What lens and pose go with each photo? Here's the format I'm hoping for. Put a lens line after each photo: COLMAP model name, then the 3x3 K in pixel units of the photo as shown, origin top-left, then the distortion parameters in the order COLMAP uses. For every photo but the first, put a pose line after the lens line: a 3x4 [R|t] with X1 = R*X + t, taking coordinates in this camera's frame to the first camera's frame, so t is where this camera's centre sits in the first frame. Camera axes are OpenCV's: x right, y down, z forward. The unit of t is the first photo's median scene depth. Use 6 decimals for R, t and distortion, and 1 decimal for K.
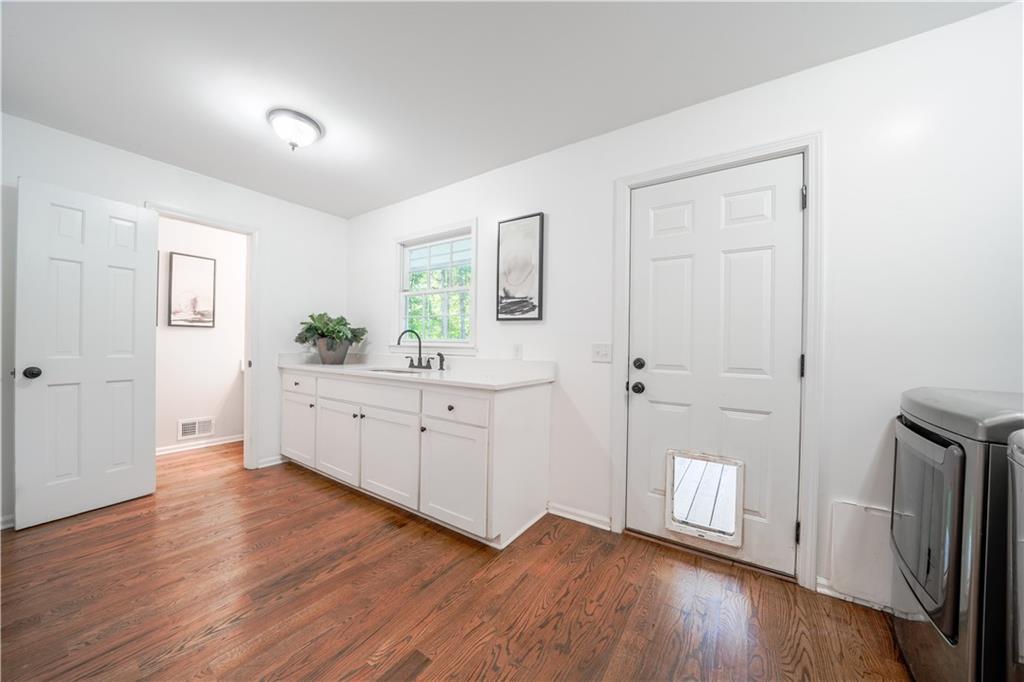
lens RADIAL K [[350.0, 0, 512.6], [0, 350.0, 345.3], [0, 0, 1]] dist [-0.001511, 0.000169]
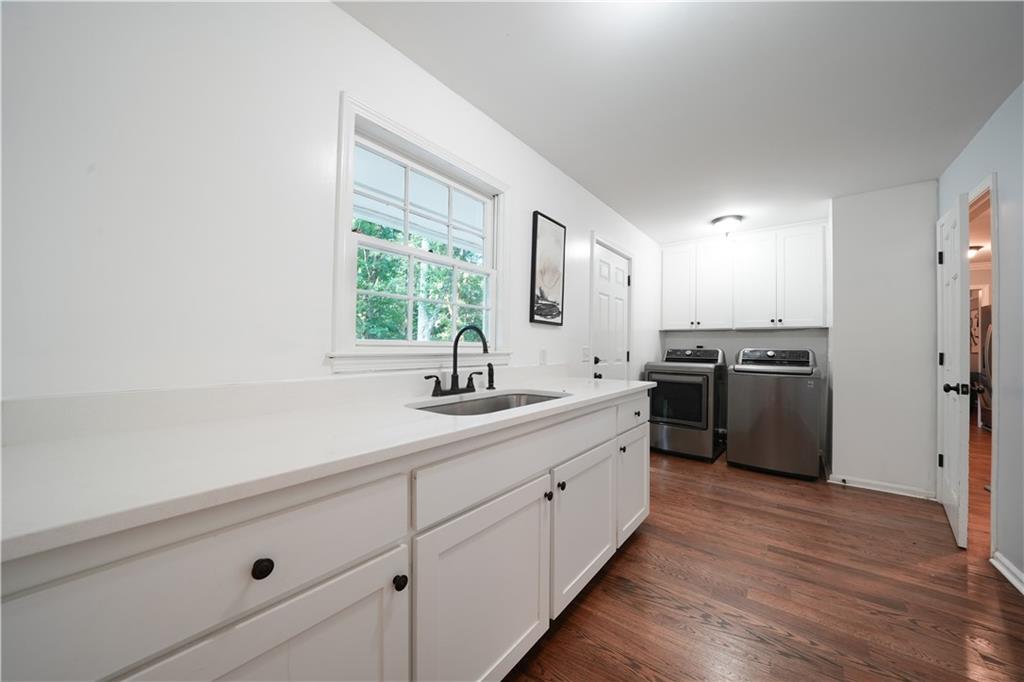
lens RADIAL K [[350.0, 0, 512.8], [0, 350.0, 346.1], [0, 0, 1]] dist [-0.001511, 0.000169]
pose [[0.084143, -0.010701, 0.996396, -0.938738], [-0.006318, 0.999917, 0.011272, -0.019925], [-0.996434, -0.007243, 0.084068, 0.990546]]
